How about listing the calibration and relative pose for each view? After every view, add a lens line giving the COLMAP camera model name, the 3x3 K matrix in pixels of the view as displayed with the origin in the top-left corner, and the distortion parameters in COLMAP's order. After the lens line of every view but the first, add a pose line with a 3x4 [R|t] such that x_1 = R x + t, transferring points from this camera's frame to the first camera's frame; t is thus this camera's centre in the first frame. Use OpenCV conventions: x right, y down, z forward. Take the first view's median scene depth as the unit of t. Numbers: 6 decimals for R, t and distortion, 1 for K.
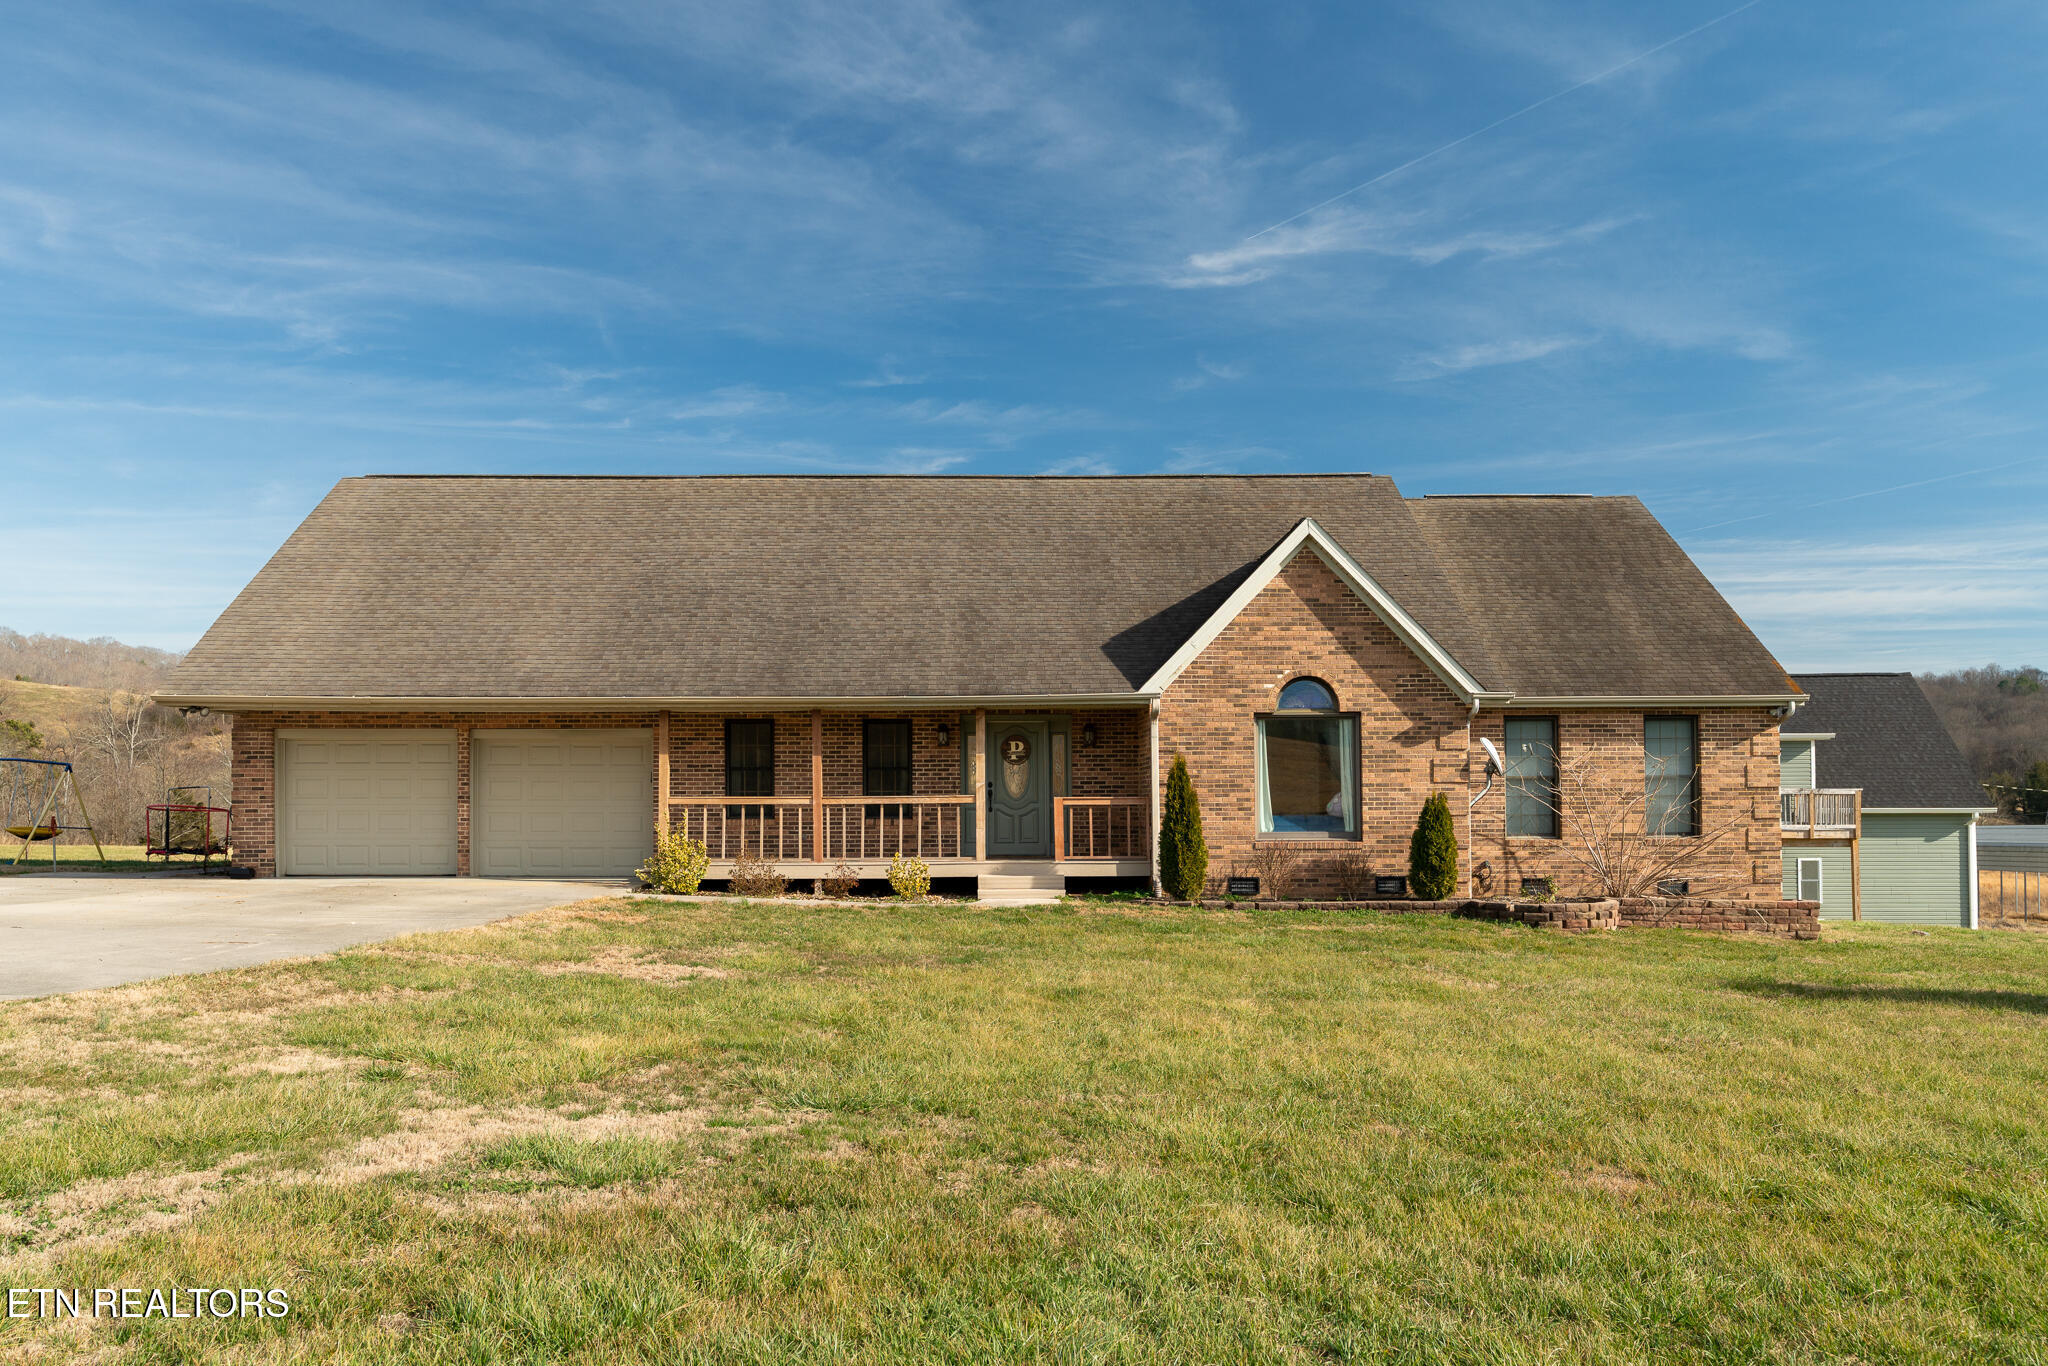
lens RADIAL K [[1567.6, 0, 1014.5], [0, 1567.6, 721.1], [0, 0, 1]] dist [-0.000754, 0.010398]
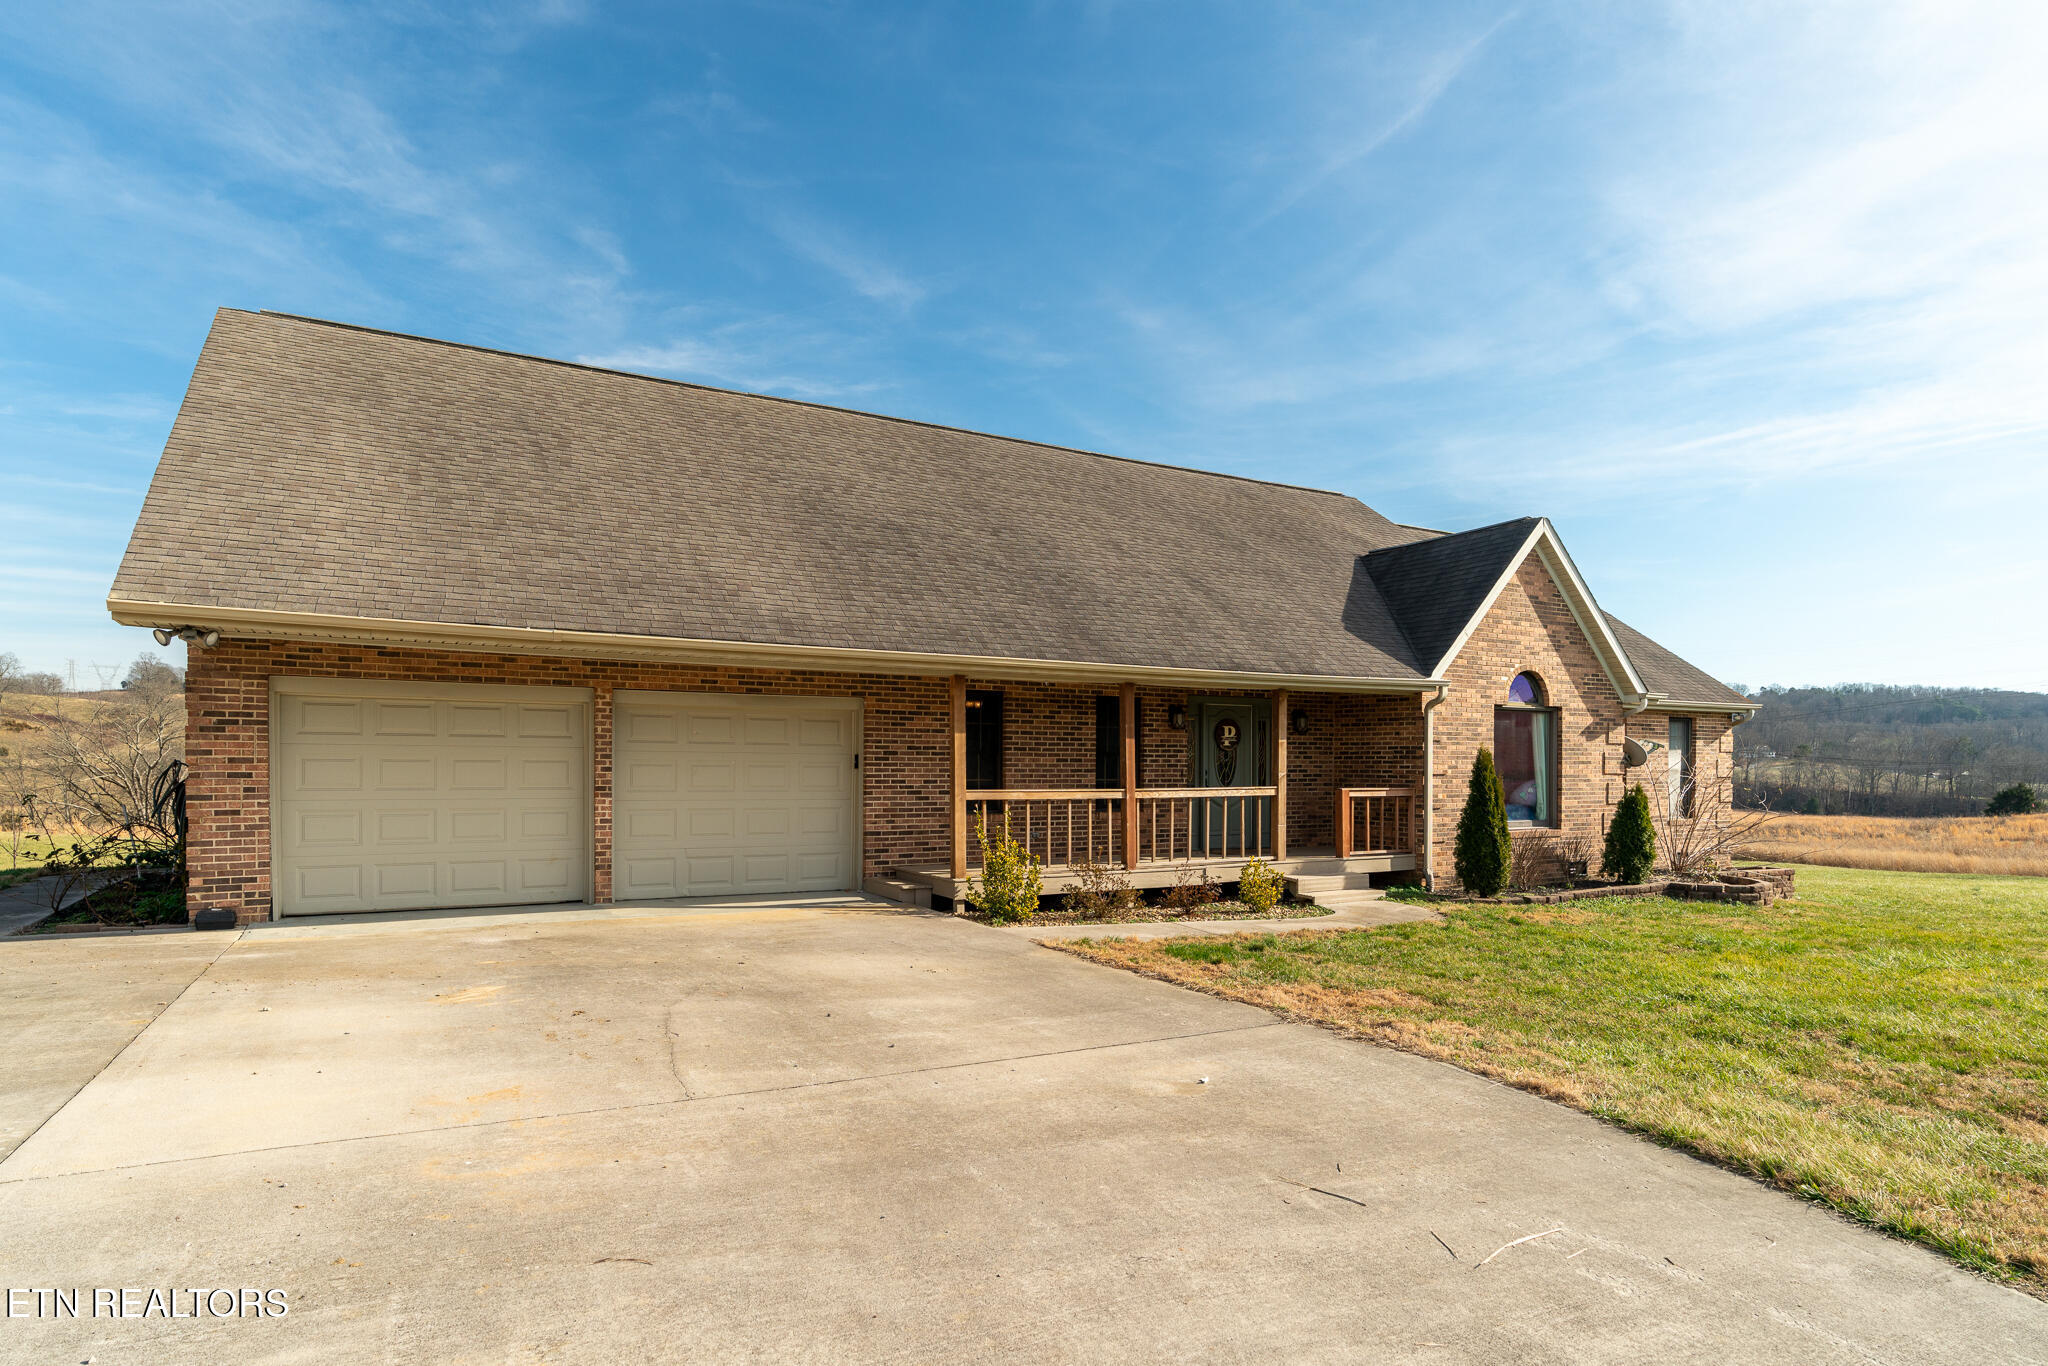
lens RADIAL K [[1106.8, 0, 1021.8], [0, 1106.8, 669.0], [0, 0, 1]] dist [-0.009580, 0.007619]
pose [[0.872511, 0.049107, 0.486120, -0.424995], [-0.030649, 0.998478, -0.045854, 0.012958], [-0.487632, 0.025109, 0.872688, 0.483838]]
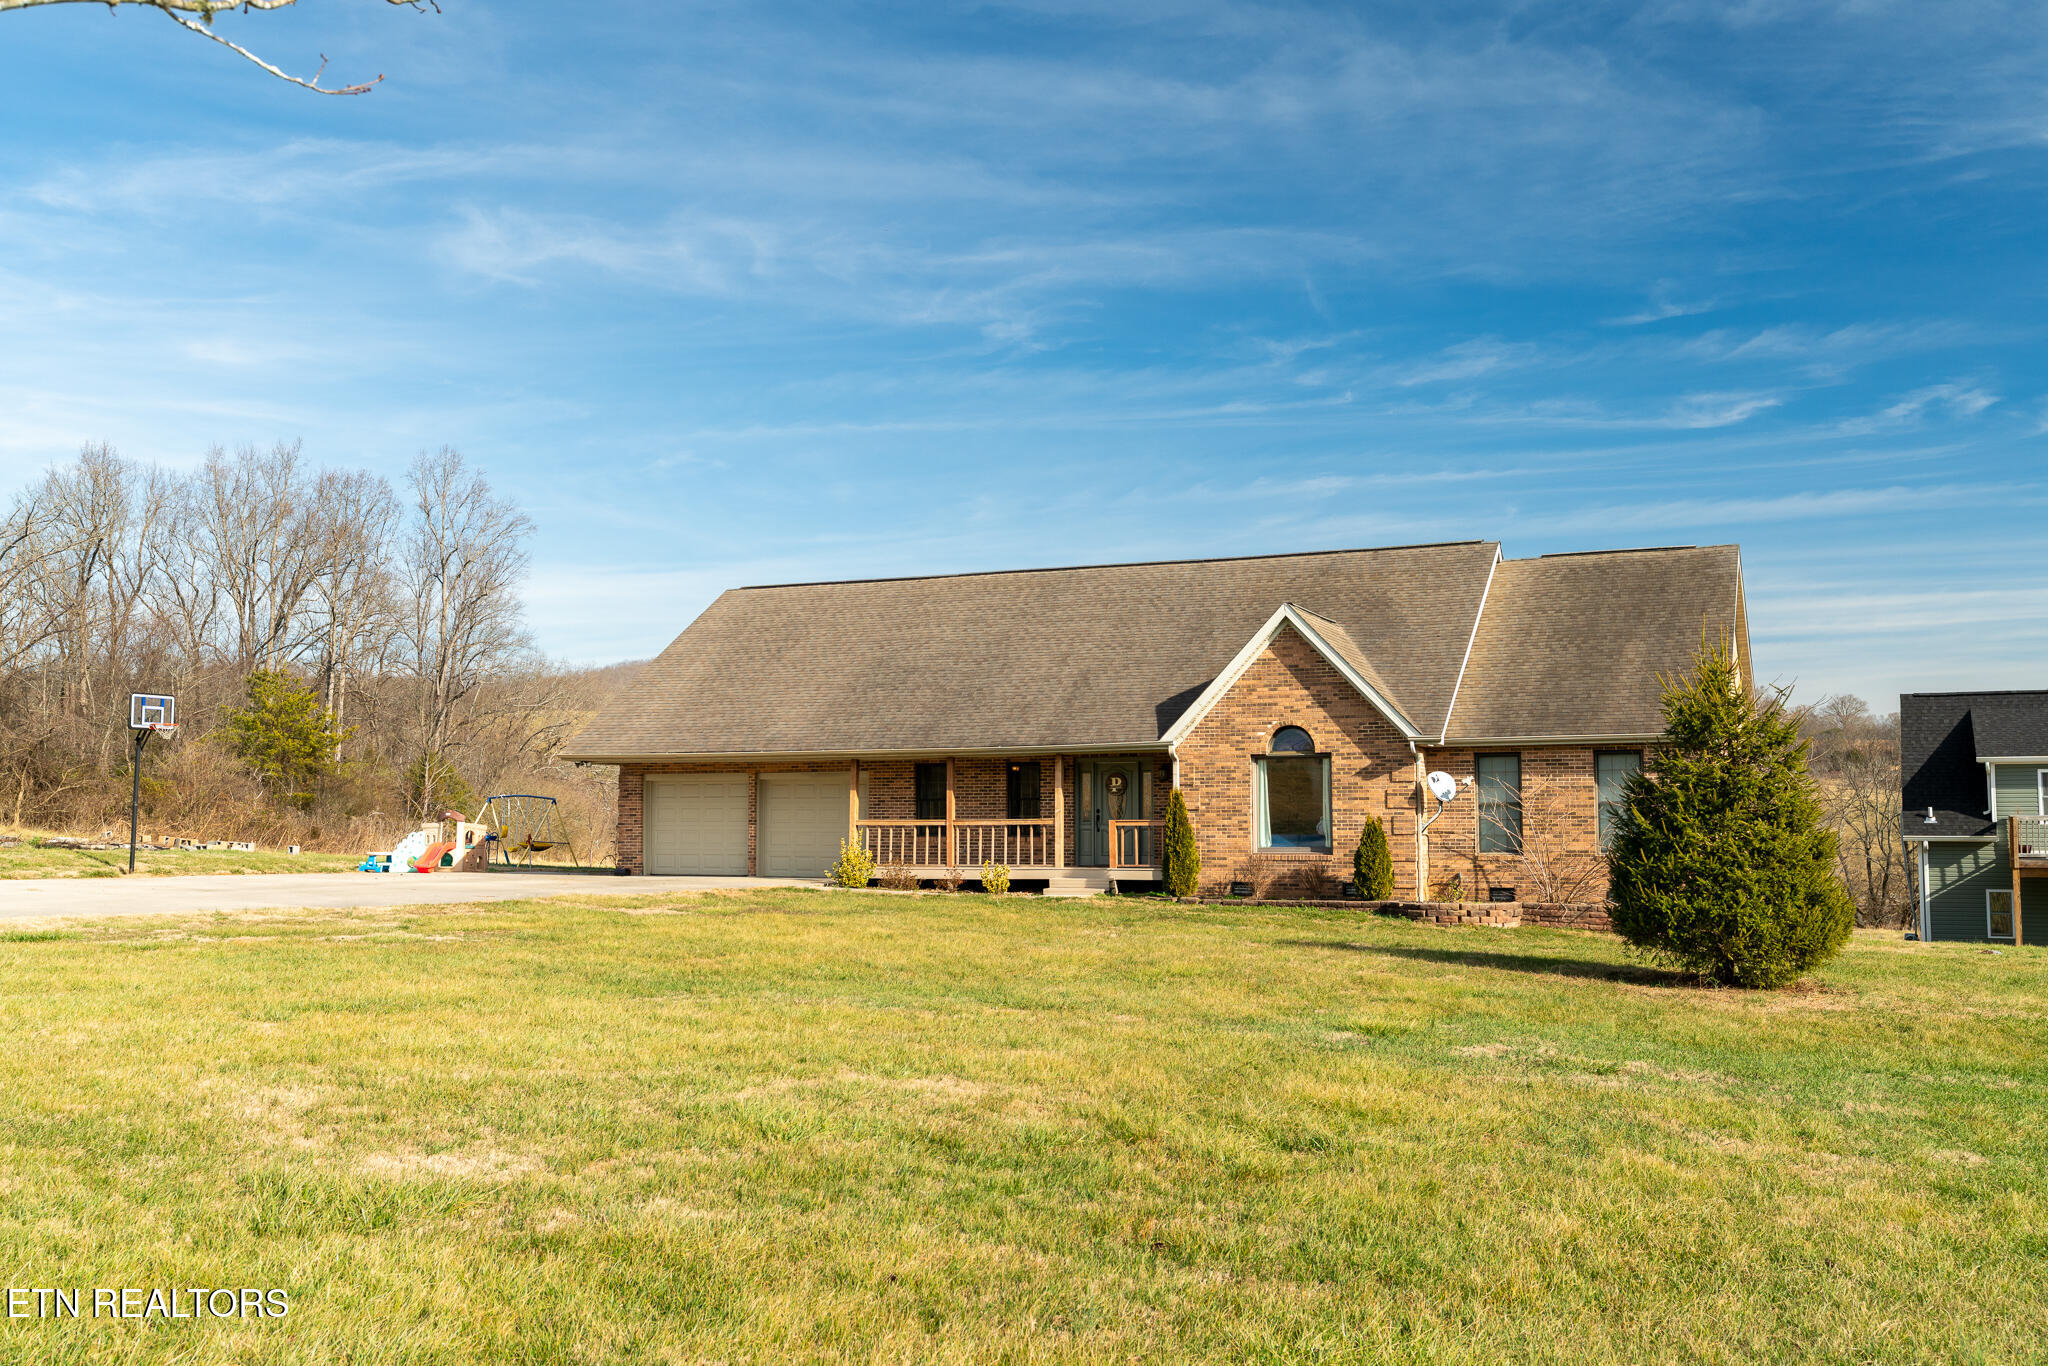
lens RADIAL K [[1831.4, 0, 1035.8], [0, 1831.4, 897.0], [0, 0, 1]] dist [0.026728, -0.025295]
pose [[0.914579, 0.016113, -0.404086, 0.555239], [0.017367, 0.996719, 0.079051, -0.010307], [0.404034, -0.079317, 0.911299, -0.420147]]
